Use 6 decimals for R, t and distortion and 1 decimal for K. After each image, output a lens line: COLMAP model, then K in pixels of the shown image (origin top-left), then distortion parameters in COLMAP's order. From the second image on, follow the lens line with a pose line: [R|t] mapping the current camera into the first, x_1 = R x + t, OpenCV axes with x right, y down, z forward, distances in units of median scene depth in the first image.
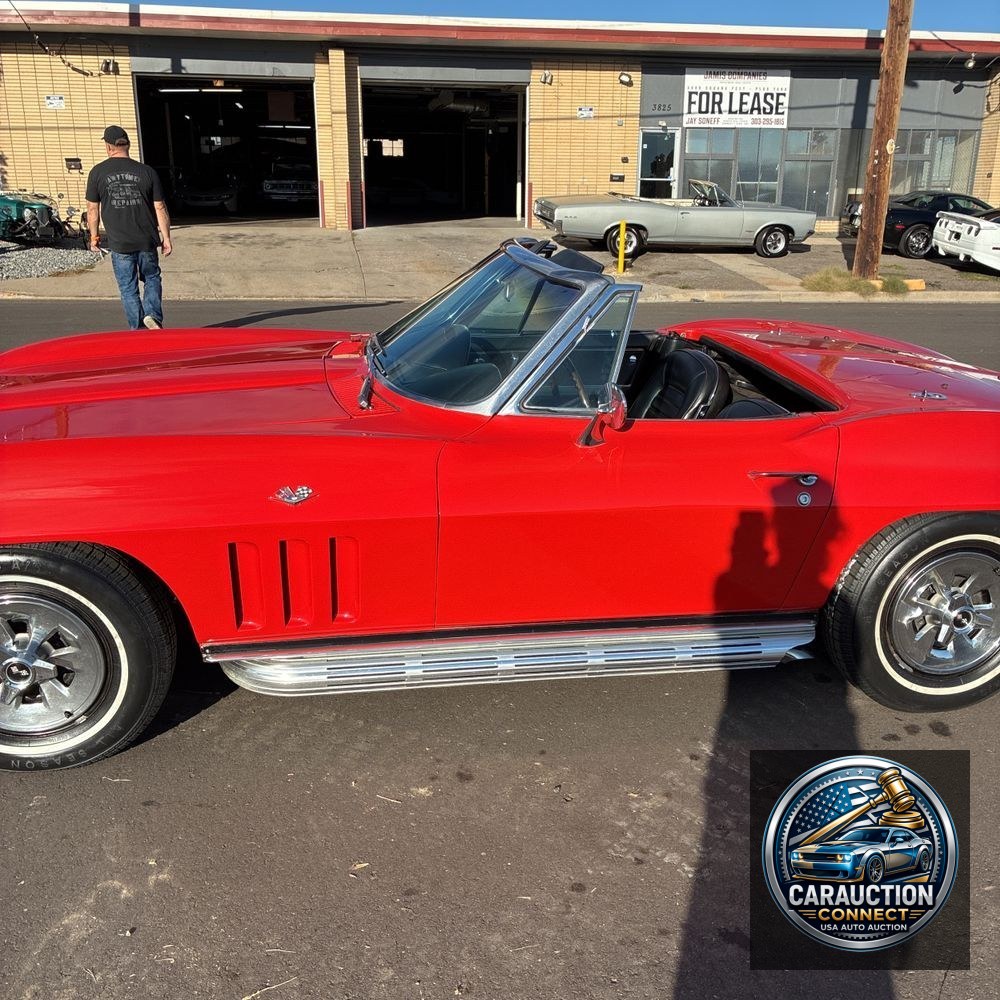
lens RADIAL K [[1011.7, 0, 507.9], [0, 1011.7, 502.0], [0, 0, 1]] dist [0.019952, 0.000000]
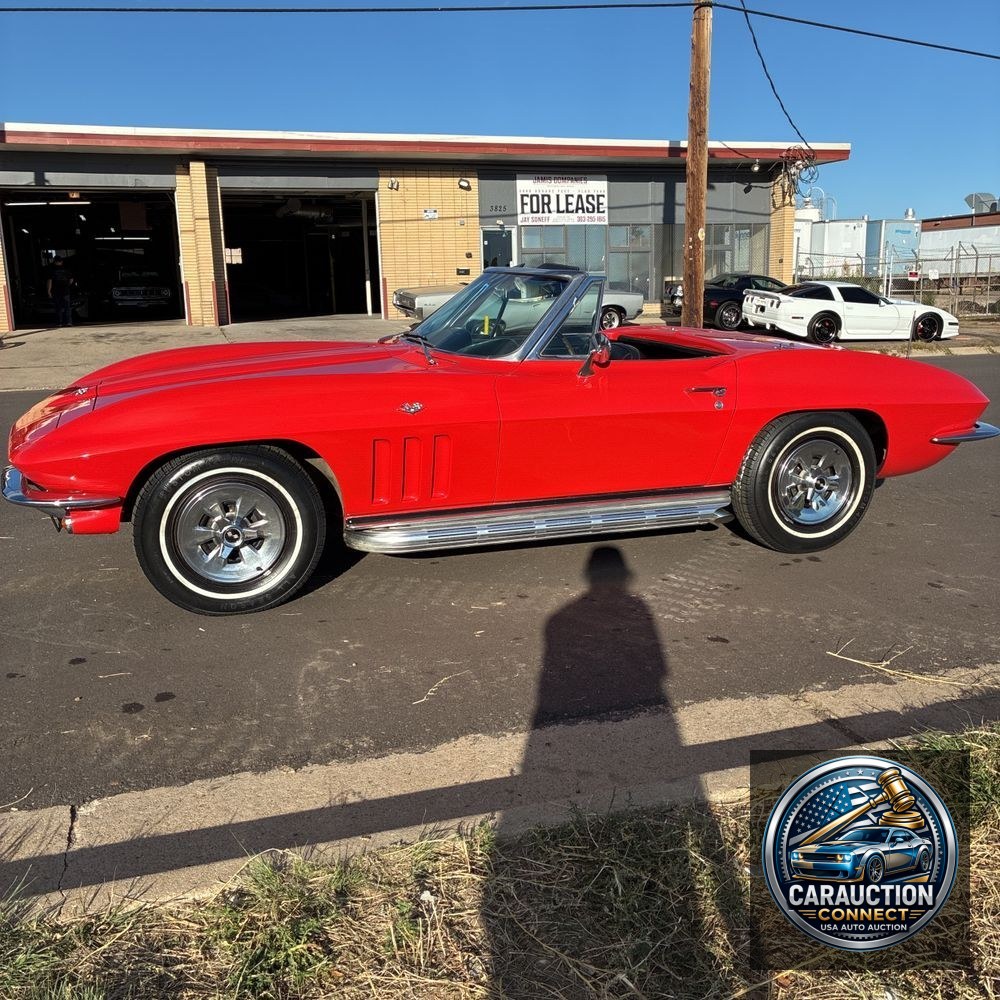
lens RADIAL K [[1011.7, 0, 501.7], [0, 1011.7, 503.9], [0, 0, 1]] dist [0.019952, 0.000000]
pose [[0.985924, -0.065639, 0.153773, -0.038898], [0.080169, 0.992685, -0.090273, 0.035098], [-0.146723, 0.101330, 0.983974, -0.064175]]
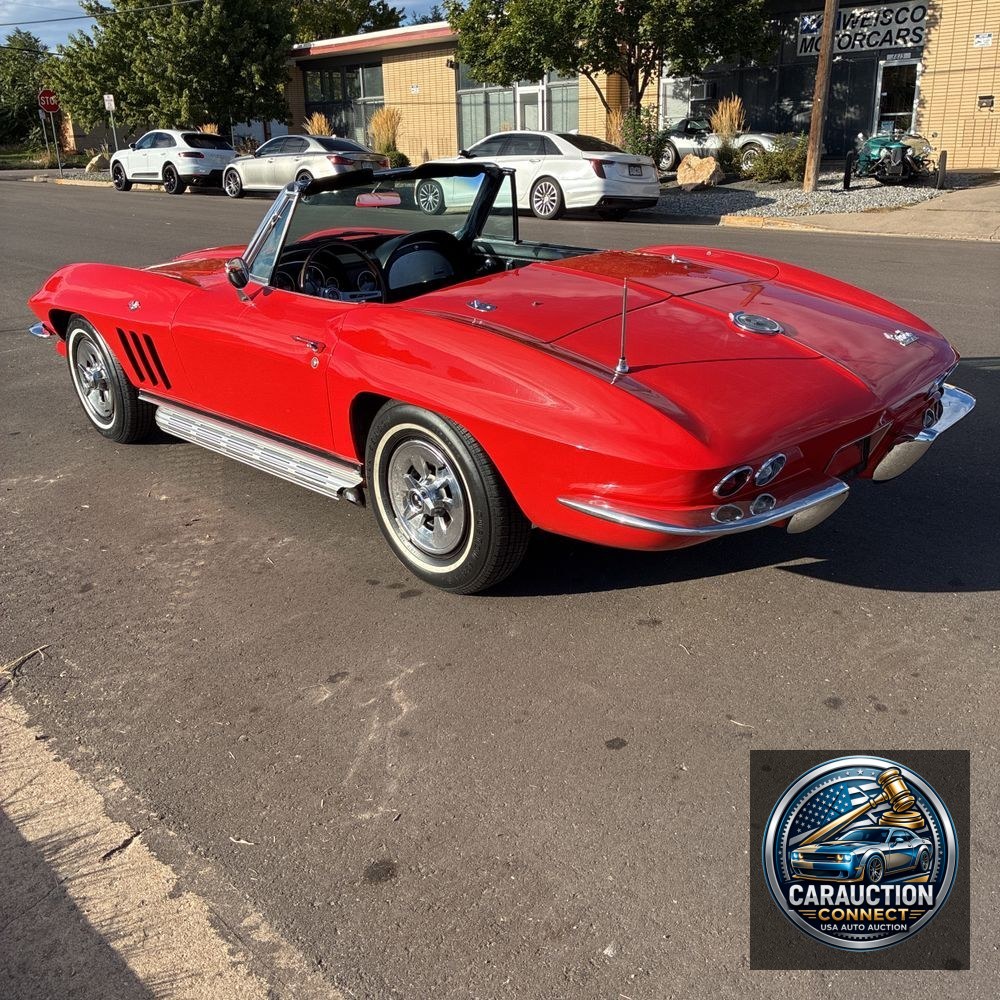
lens RADIAL K [[1011.7, 0, 506.6], [0, 1011.7, 499.3], [0, 0, 1]] dist [0.019952, 0.000000]
pose [[0.568726, 0.253490, -0.782492, 0.196874], [-0.214722, 0.964094, 0.156257, -0.011773], [0.794006, 0.079150, 0.602736, 0.057024]]
